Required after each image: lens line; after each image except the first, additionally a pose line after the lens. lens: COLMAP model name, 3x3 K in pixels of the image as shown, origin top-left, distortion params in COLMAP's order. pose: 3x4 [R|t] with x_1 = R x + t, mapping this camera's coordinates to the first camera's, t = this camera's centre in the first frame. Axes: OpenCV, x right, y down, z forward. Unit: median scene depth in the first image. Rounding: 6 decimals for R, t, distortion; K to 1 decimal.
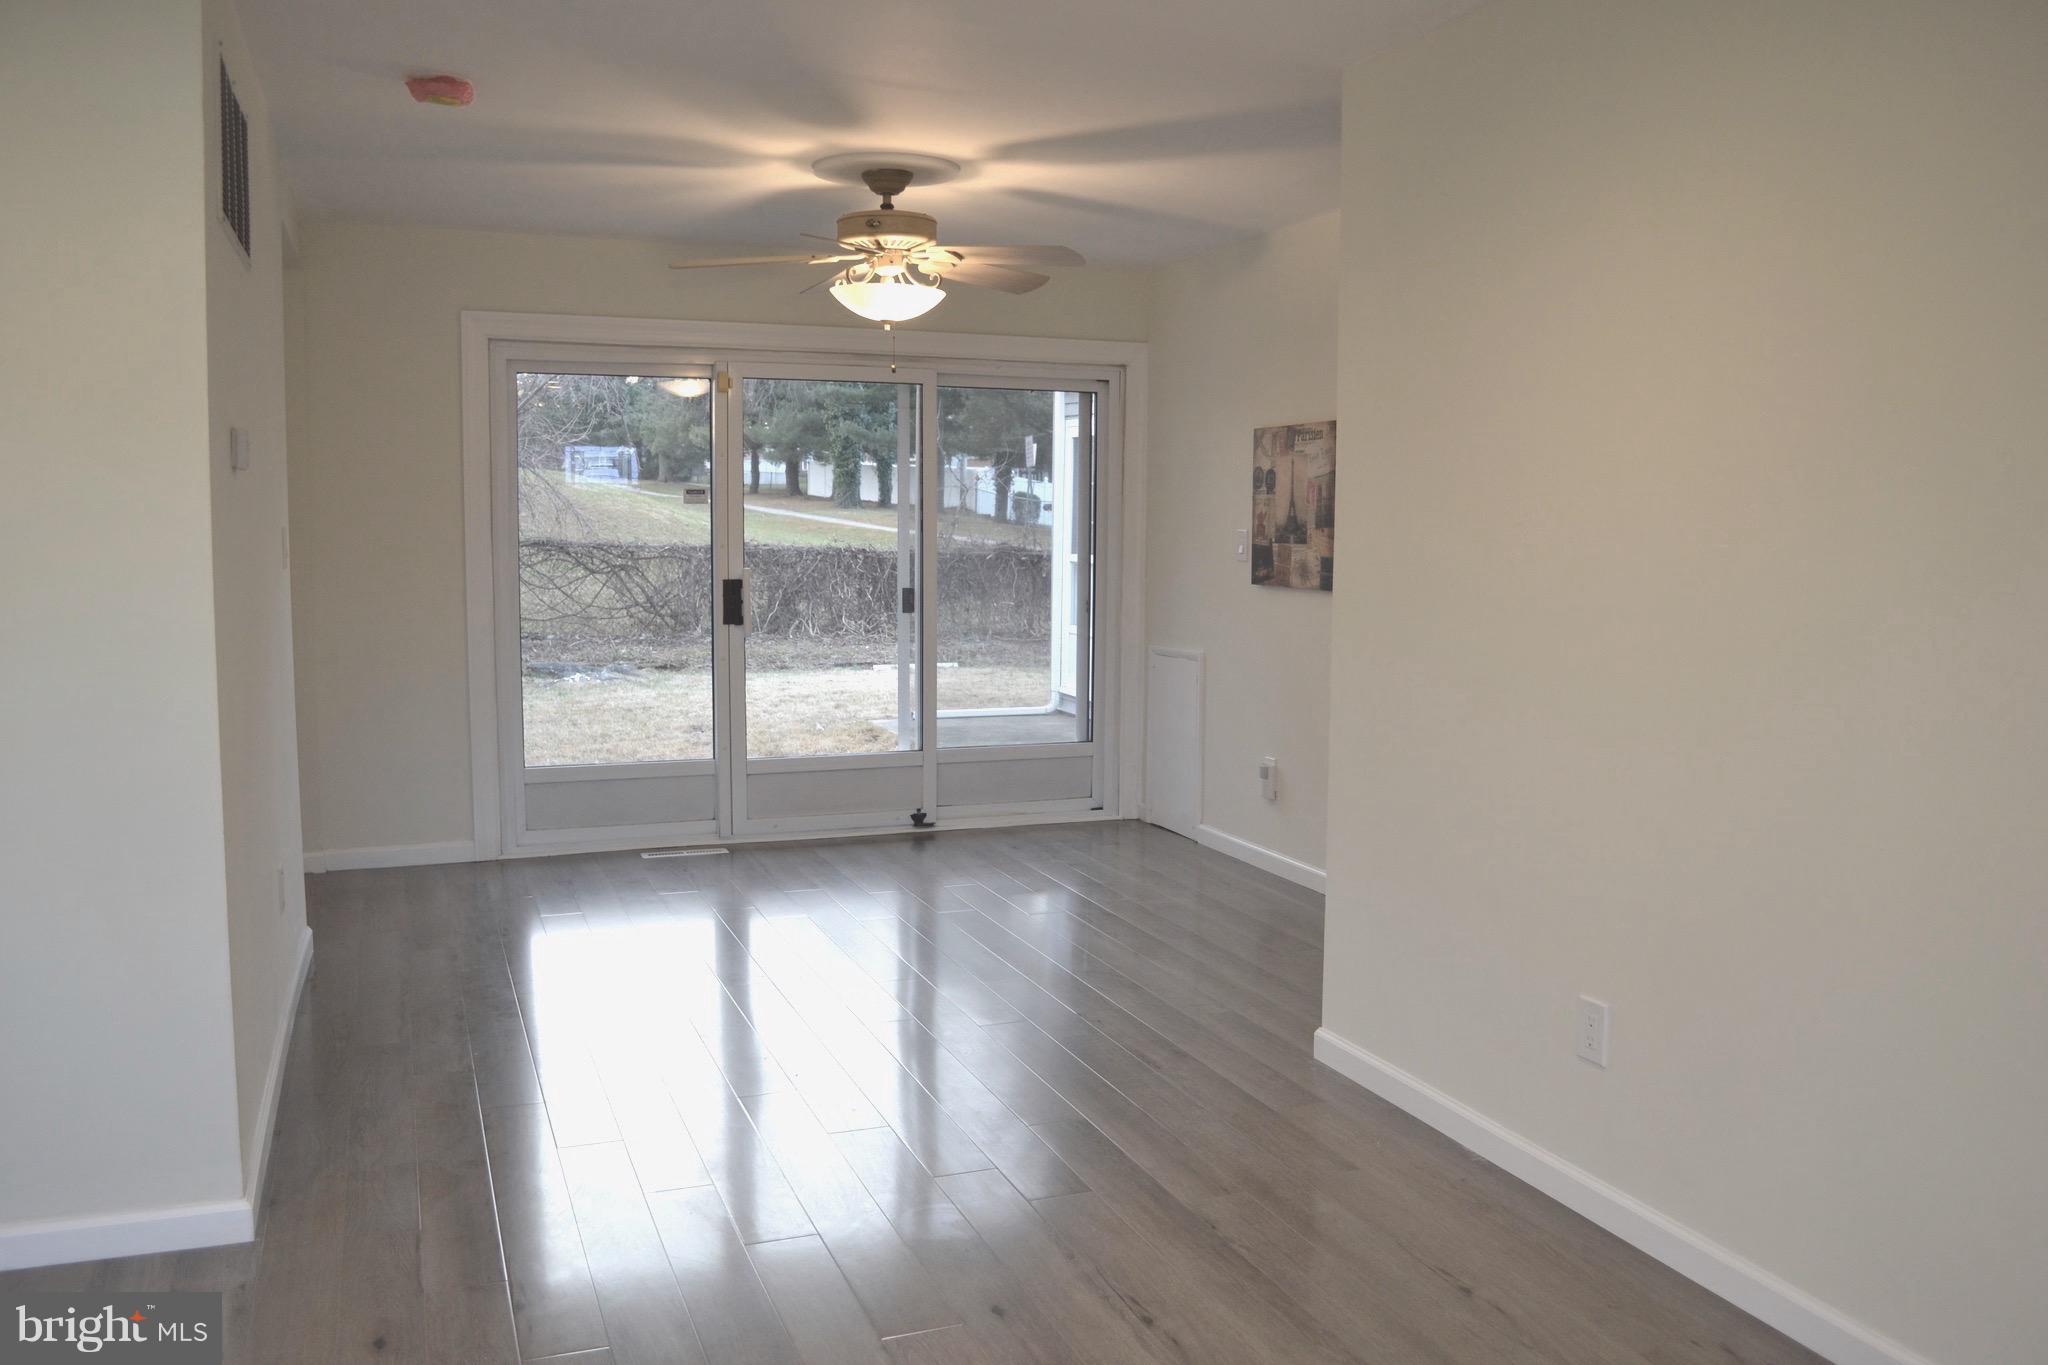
lens RADIAL K [[1642.9, 0, 1024.0], [0, 1642.9, 682.5], [0, 0, 1]] dist [-0.089516, -0.003336]
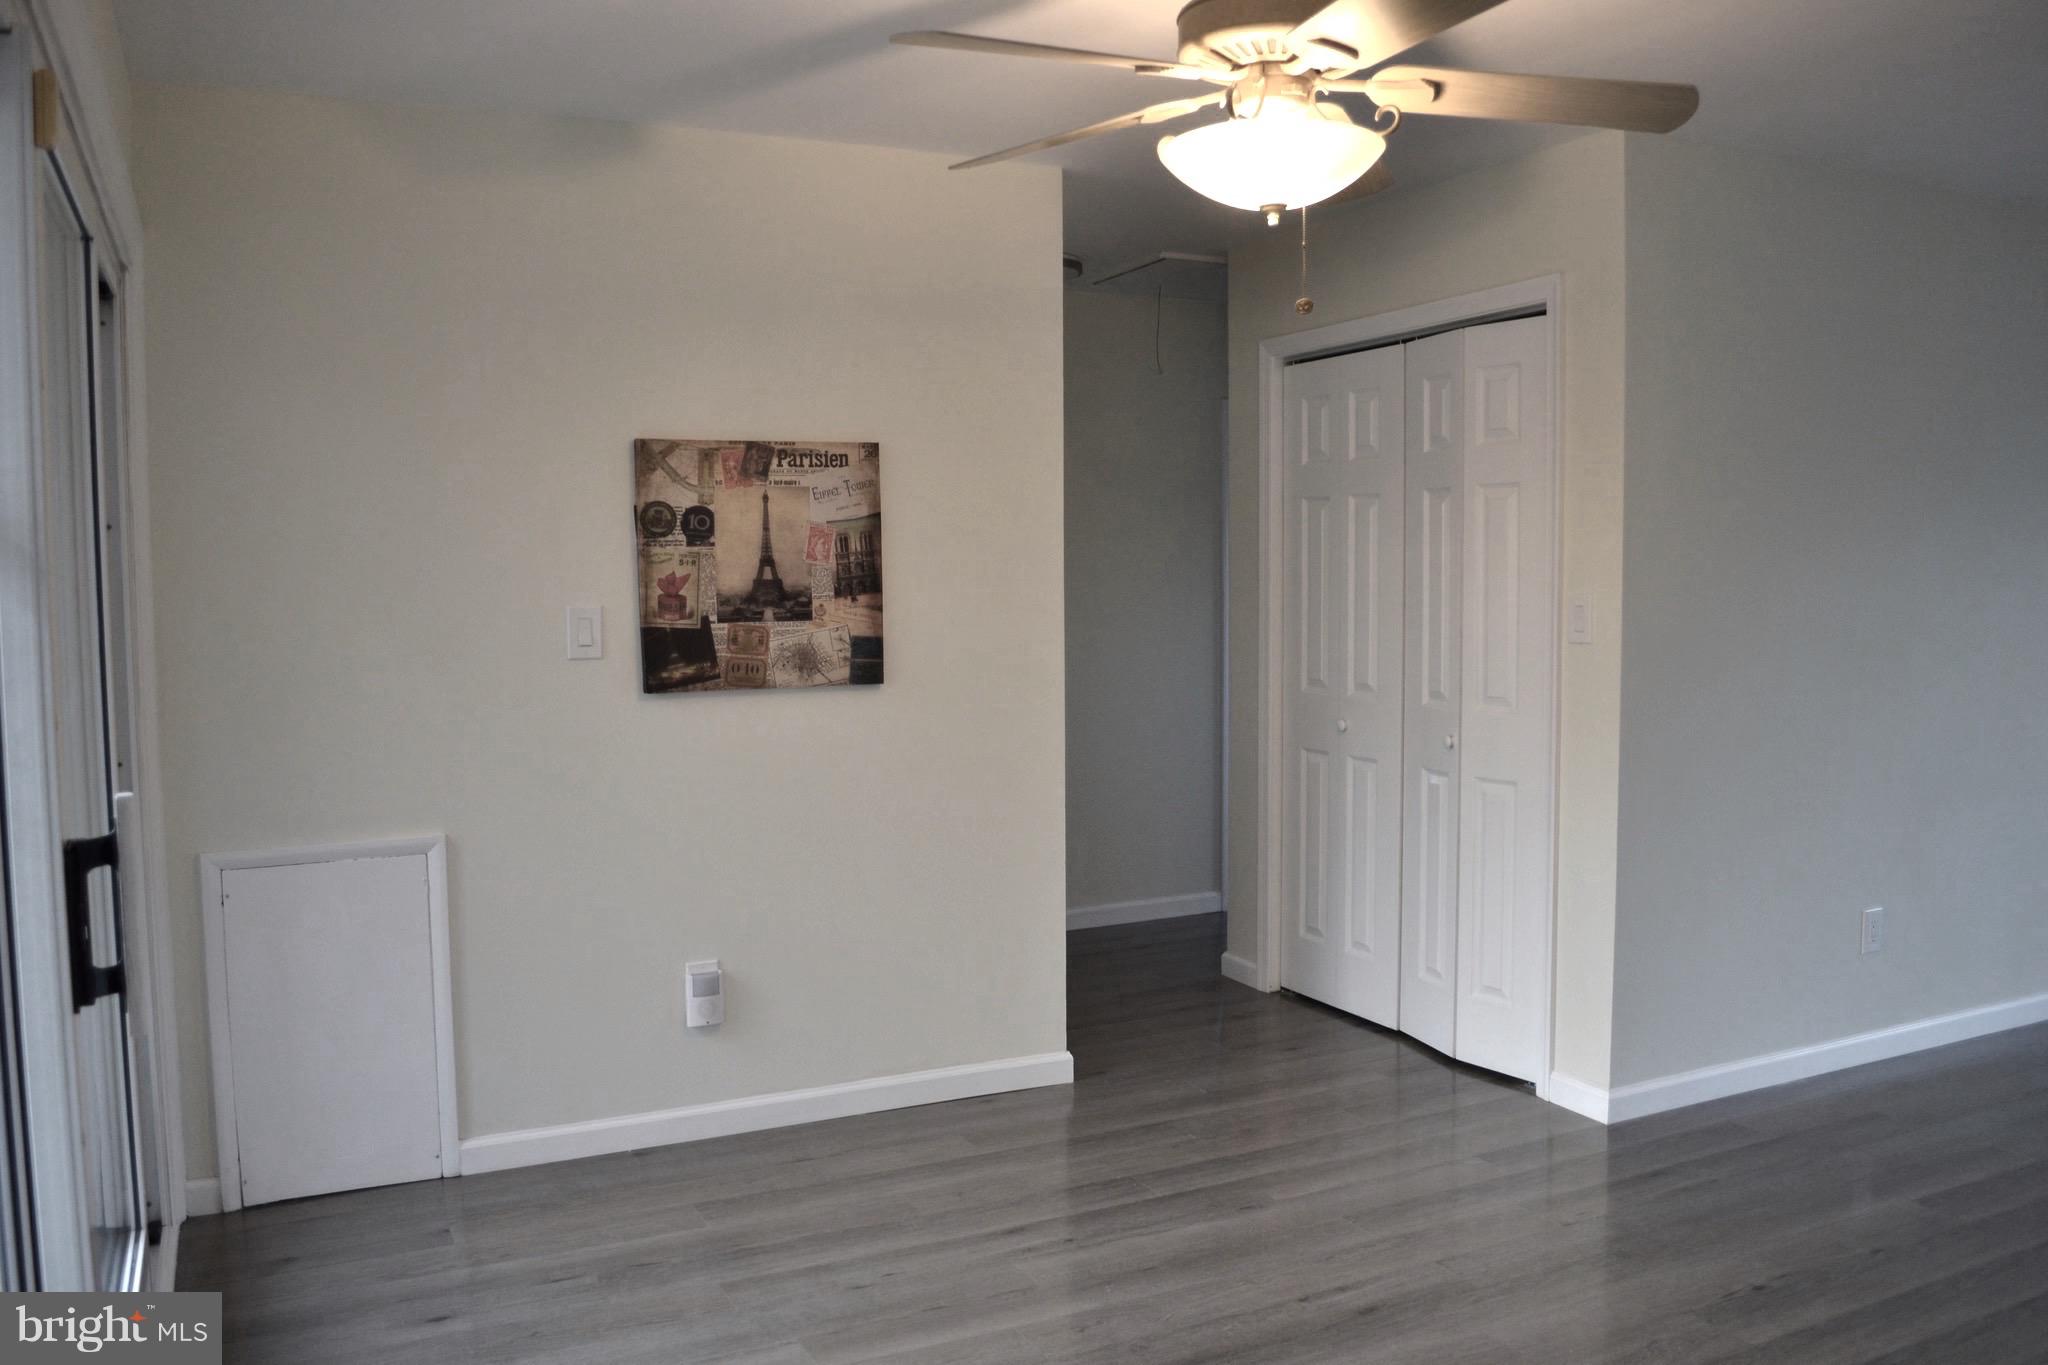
lens RADIAL K [[1642.9, 0, 1024.0], [0, 1642.9, 682.5], [0, 0, 1]] dist [-0.089516, -0.003336]
pose [[-0.091389, -0.074687, 0.993010, -0.503709], [0.110753, 0.990235, 0.084671, -0.105594], [-0.989637, 0.117717, -0.082225, 0.961866]]
